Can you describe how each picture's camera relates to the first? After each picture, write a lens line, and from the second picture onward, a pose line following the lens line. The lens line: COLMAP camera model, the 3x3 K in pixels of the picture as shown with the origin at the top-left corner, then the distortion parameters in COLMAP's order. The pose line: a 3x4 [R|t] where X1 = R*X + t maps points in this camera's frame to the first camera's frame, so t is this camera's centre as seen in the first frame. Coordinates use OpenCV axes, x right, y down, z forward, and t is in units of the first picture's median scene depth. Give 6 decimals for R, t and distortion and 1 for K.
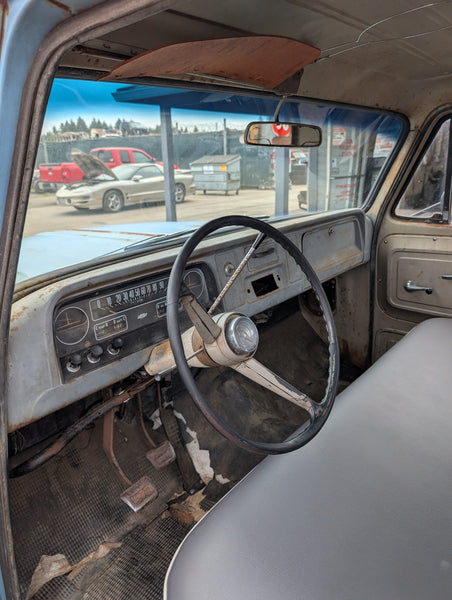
lens RADIAL K [[429.6, 0, 225.4], [0, 429.6, 309.8], [0, 0, 1]] dist [-0.031891, -0.001329]
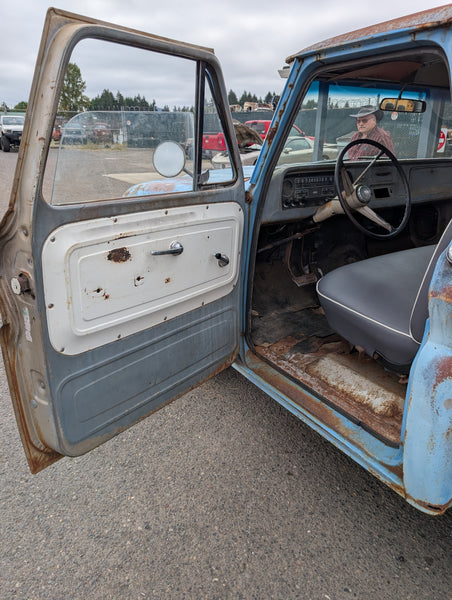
lens RADIAL K [[442.0, 0, 226.0], [0, 442.0, 300.0], [0, 0, 1]] dist [-0.000750, -0.001031]
pose [[0.952494, 0.138485, -0.271253, 0.004715], [-0.133741, 0.990362, 0.035991, 0.050665], [0.273623, 0.001996, 0.961835, -0.117071]]
